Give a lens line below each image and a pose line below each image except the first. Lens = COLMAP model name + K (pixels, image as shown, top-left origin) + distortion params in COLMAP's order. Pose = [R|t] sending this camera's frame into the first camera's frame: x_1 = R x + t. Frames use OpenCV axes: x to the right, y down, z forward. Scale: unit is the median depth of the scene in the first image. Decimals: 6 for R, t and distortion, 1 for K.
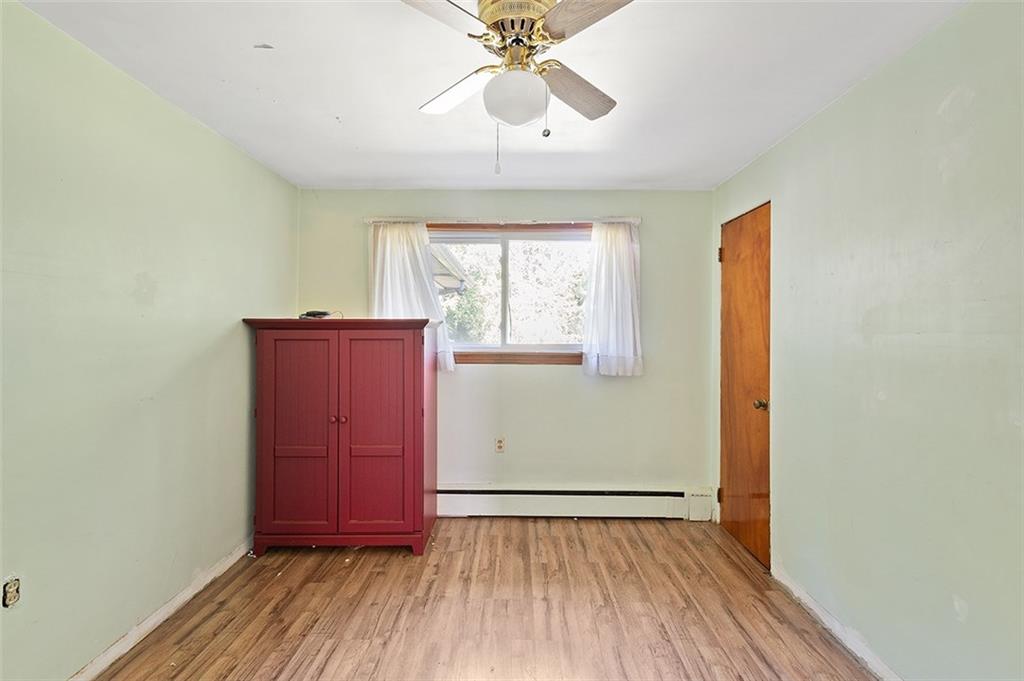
lens RADIAL K [[460.0, 0, 512.4], [0, 460.0, 333.0], [0, 0, 1]] dist [0.022215, -0.014677]
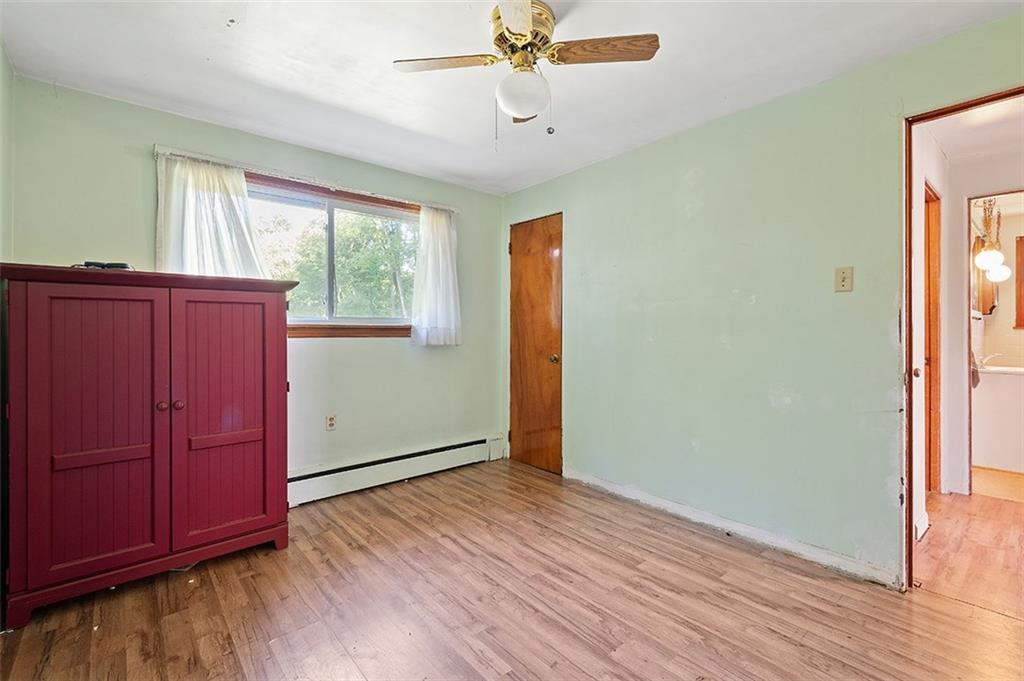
lens RADIAL K [[456.0, 0, 517.1], [0, 456.0, 337.5], [0, 0, 1]] dist [0.002885, -0.000404]
pose [[0.744382, -0.016333, 0.667554, -0.427997], [0.006639, 0.999832, 0.017060, 0.062162], [-0.667721, -0.008267, 0.744366, 0.050054]]
